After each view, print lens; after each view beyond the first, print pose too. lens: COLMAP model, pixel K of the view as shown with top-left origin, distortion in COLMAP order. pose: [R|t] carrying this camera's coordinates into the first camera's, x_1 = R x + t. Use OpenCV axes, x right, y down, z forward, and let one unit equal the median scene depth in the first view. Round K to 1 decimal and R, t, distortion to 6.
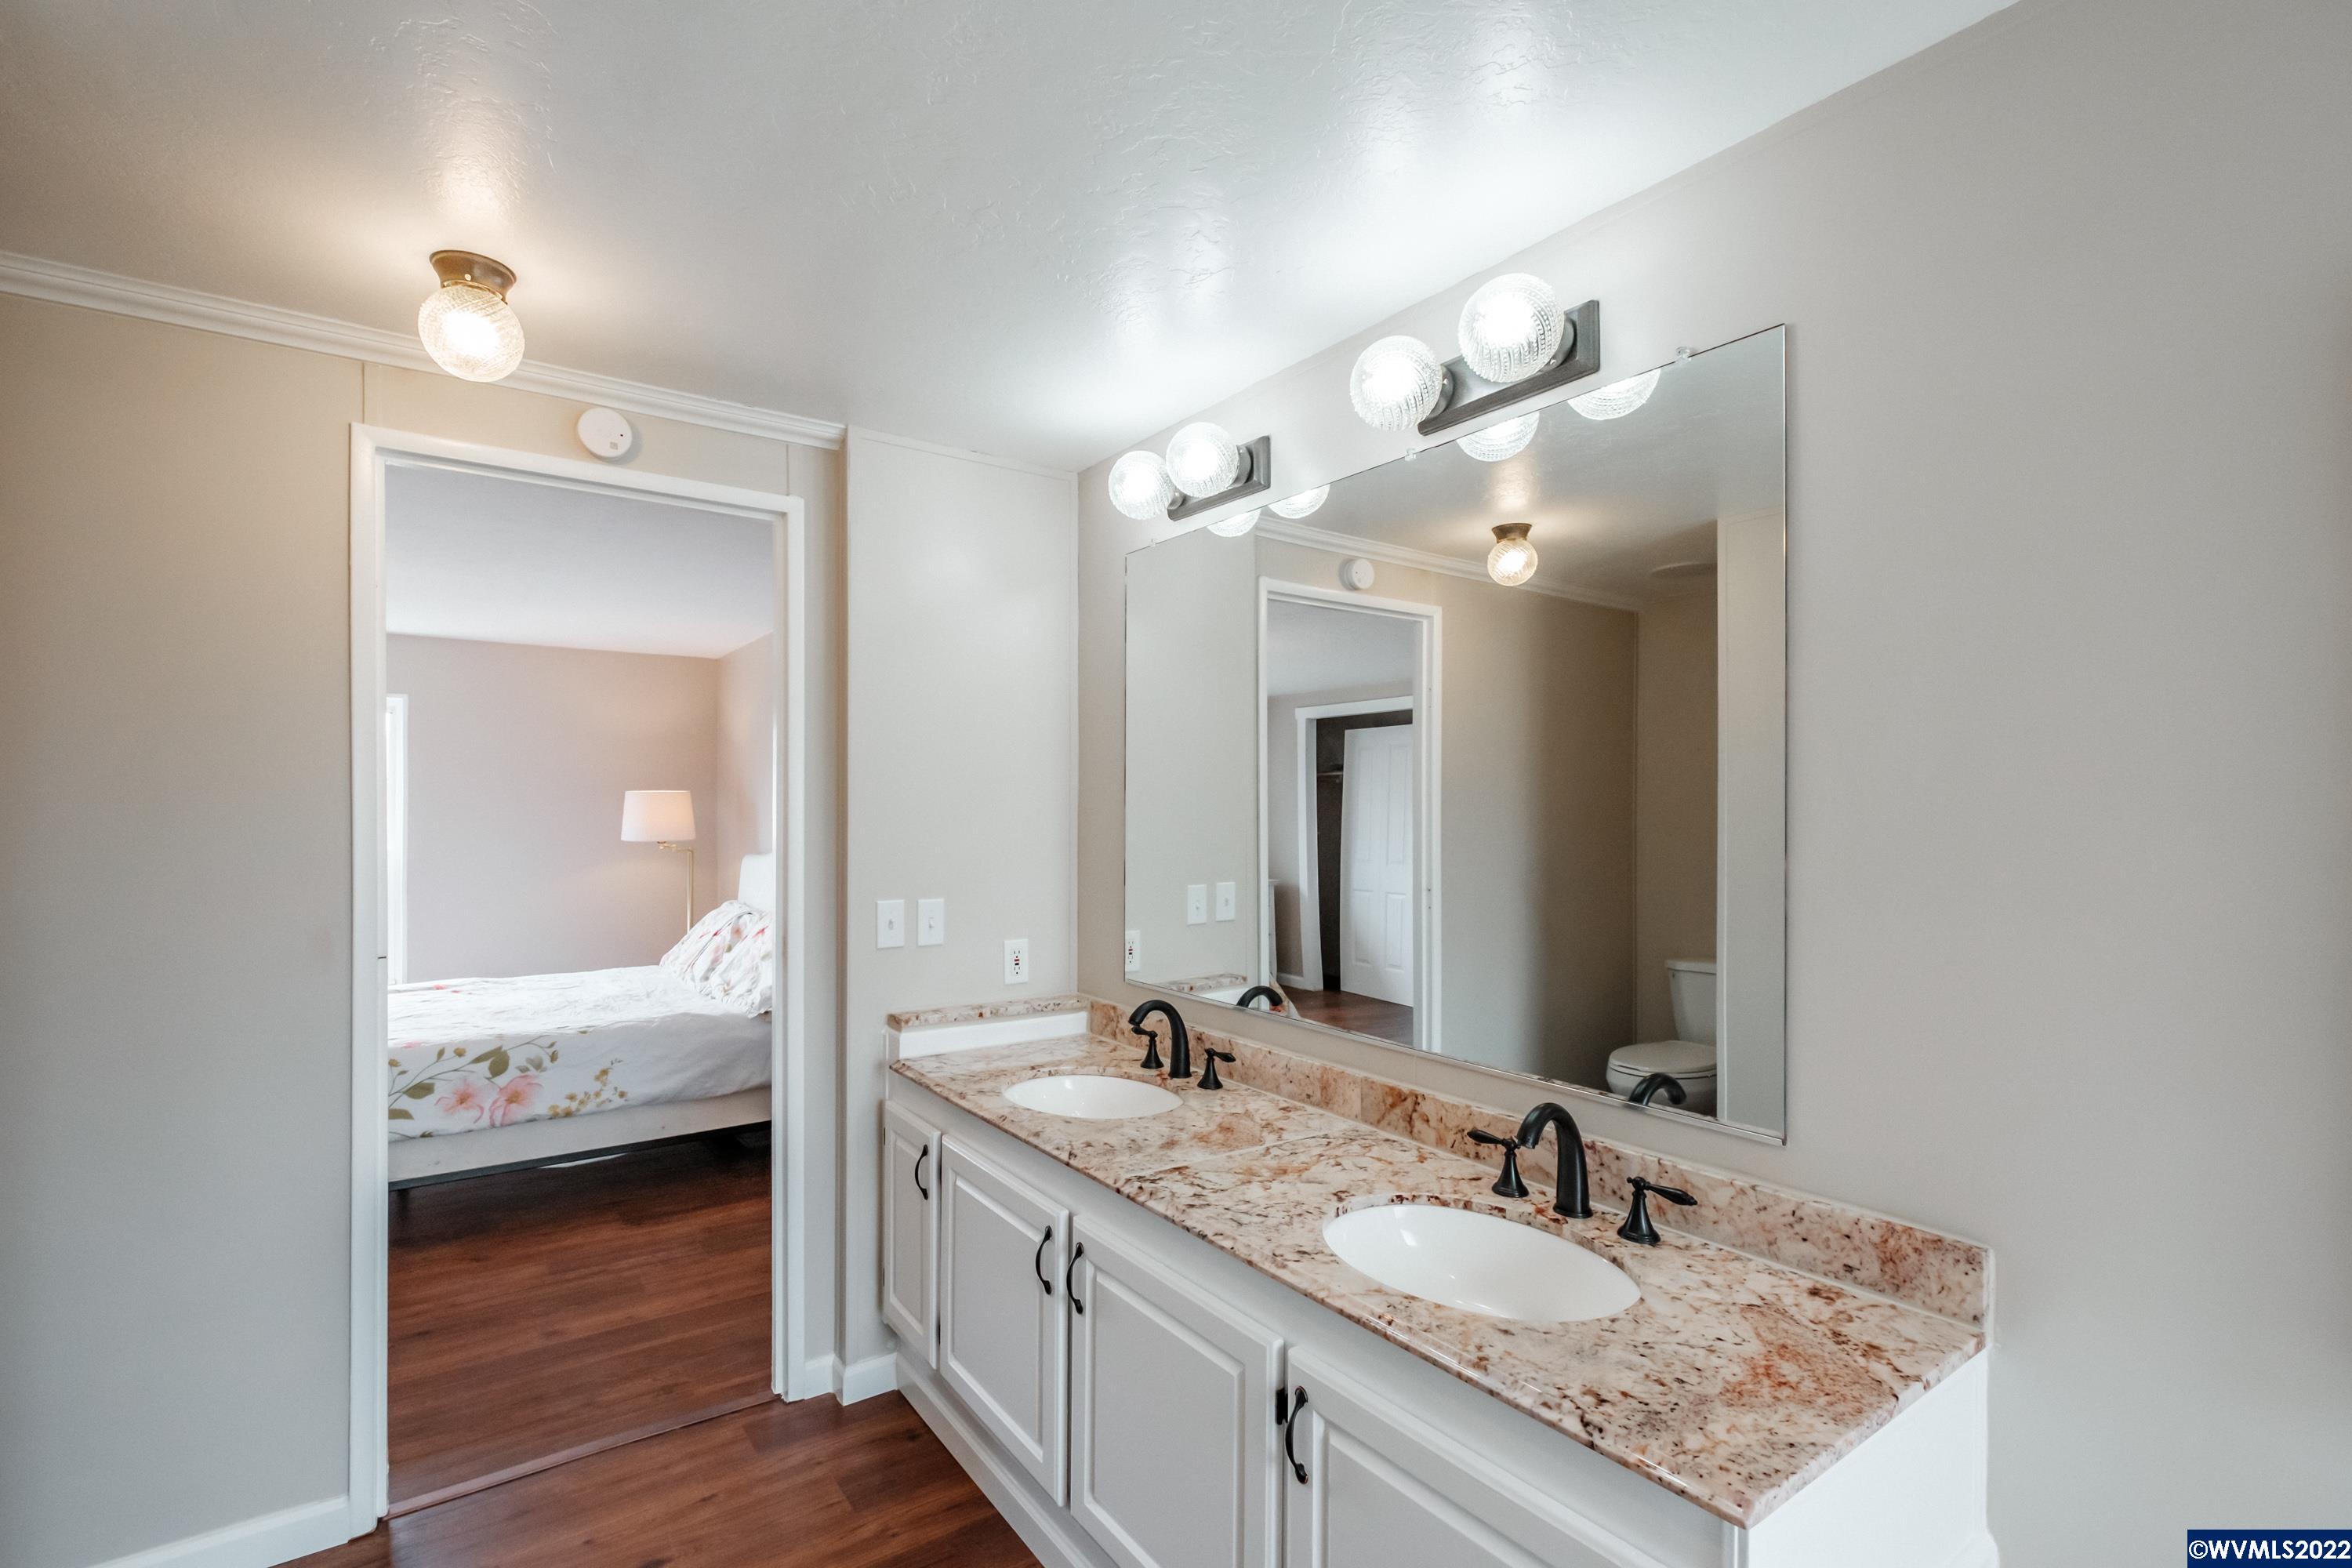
lens RADIAL K [[1041.2, 0, 1160.1], [0, 1041.2, 827.1], [0, 0, 1]] dist [-0.005398, 0.000134]
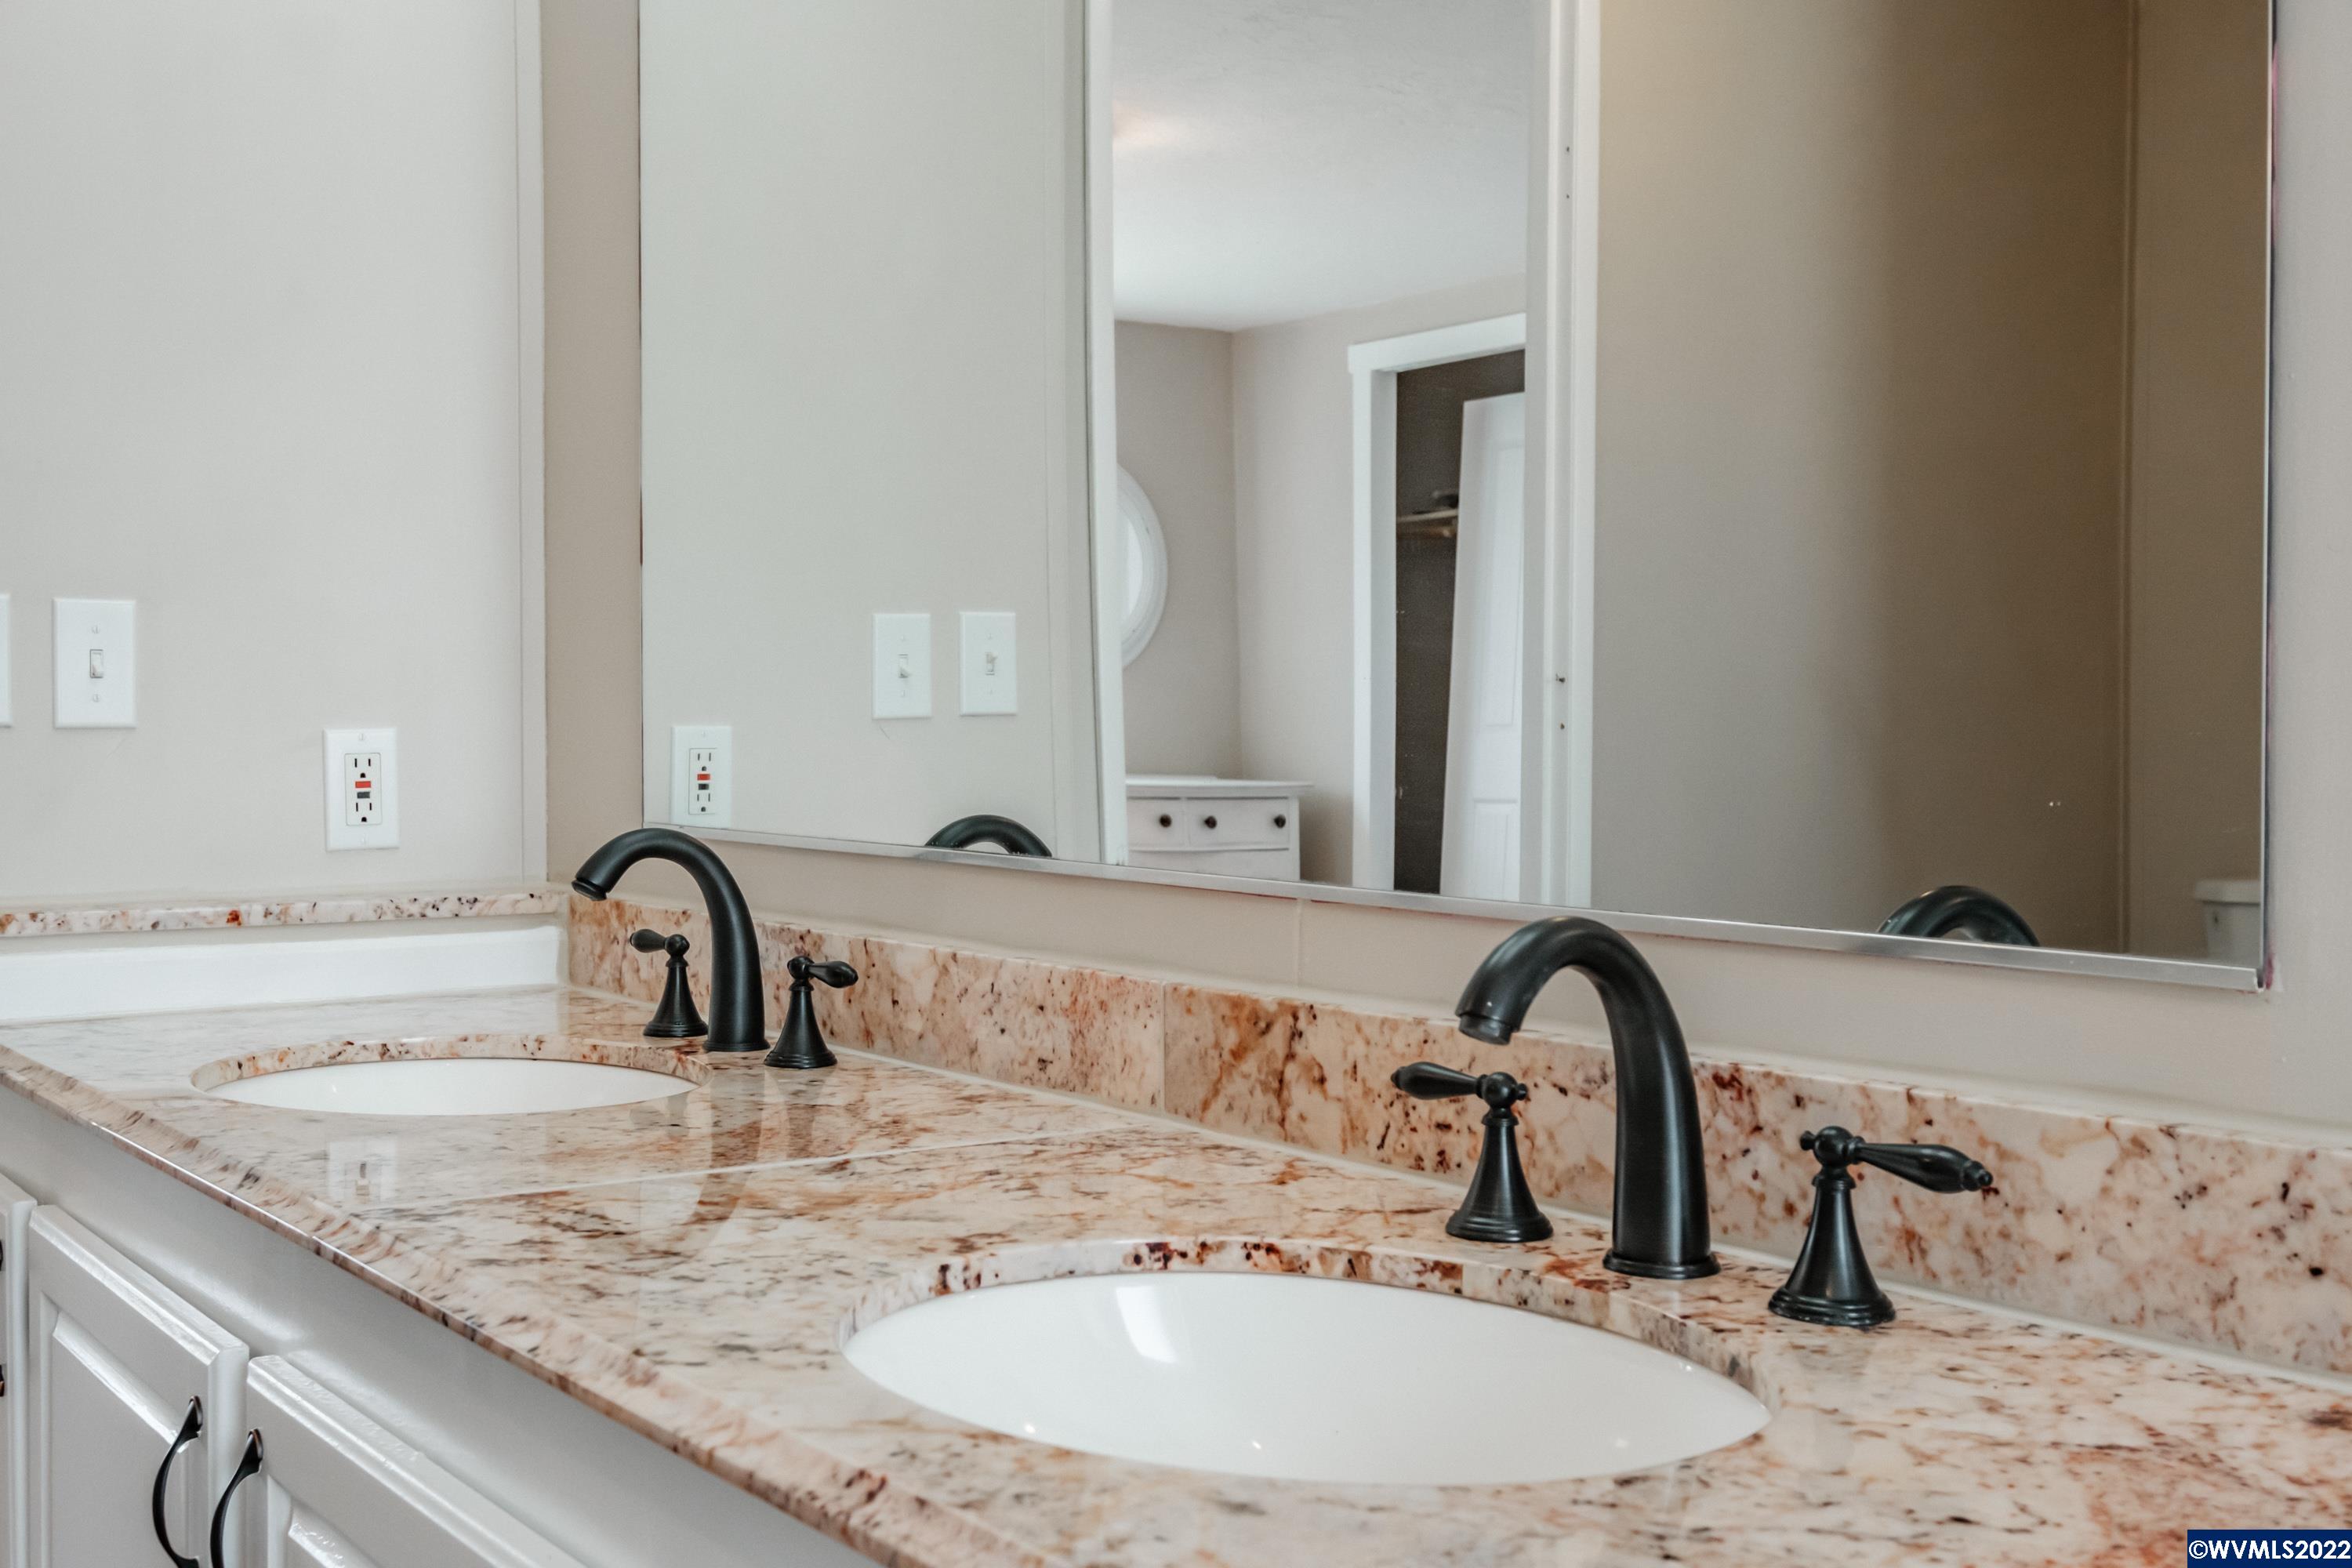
lens RADIAL K [[2462.5, 0, 1171.6], [0, 2462.5, 786.5], [0, 0, 1]] dist [0.017838, 0.000000]
pose [[0.999763, -0.002866, 0.021575, 0.222967], [0.002529, 0.999875, 0.015626, 0.202561], [-0.021618, -0.015567, 0.999645, 0.230800]]
